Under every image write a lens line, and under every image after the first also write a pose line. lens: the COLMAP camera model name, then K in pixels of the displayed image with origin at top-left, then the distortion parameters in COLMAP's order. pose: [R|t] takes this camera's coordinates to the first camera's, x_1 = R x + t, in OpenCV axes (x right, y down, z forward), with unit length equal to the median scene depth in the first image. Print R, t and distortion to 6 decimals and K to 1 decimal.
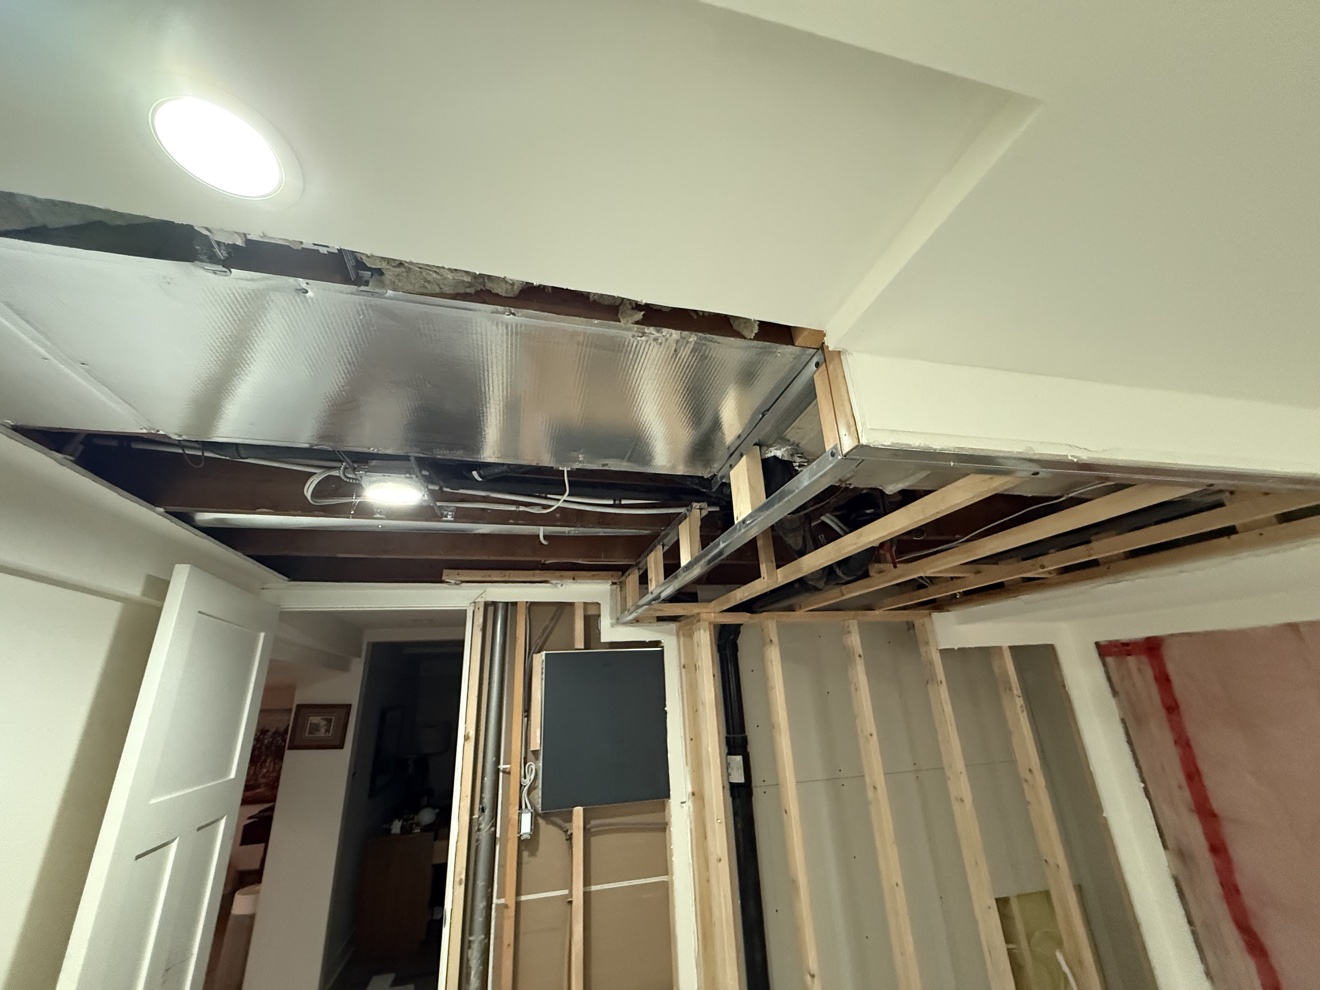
lens RADIAL K [[524.4, 0, 656.0], [0, 524.4, 493.9], [0, 0, 1]] dist [-0.000624, 0.000386]
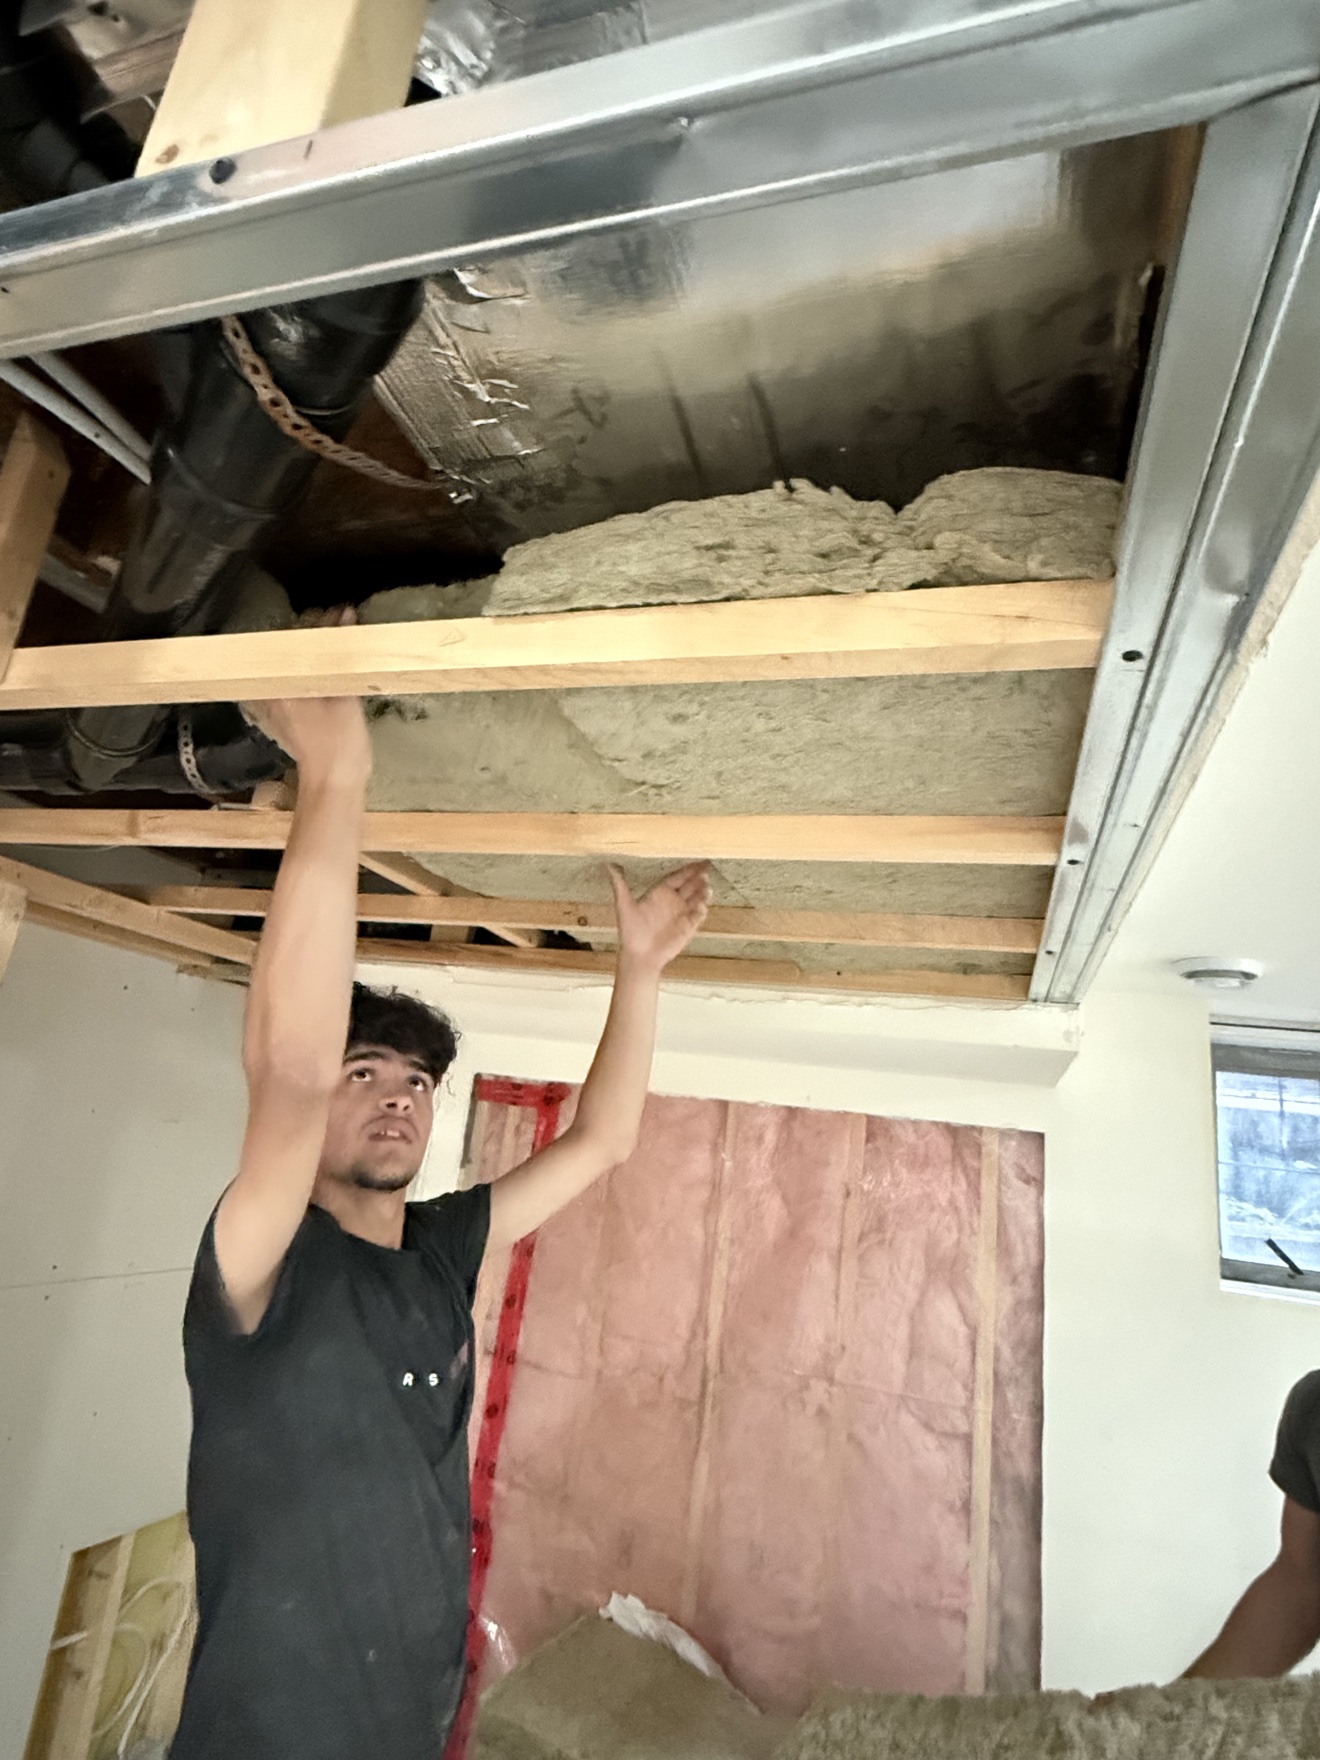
lens RADIAL K [[988.6, 0, 667.7], [0, 988.6, 877.0], [0, 0, 1]] dist [0.020295, -0.000954]
pose [[0.521269, 0.326218, 0.788581, 0.024859], [-0.429646, 0.898721, -0.087776, 0.102664], [-0.737349, -0.293056, 0.608634, 0.270181]]
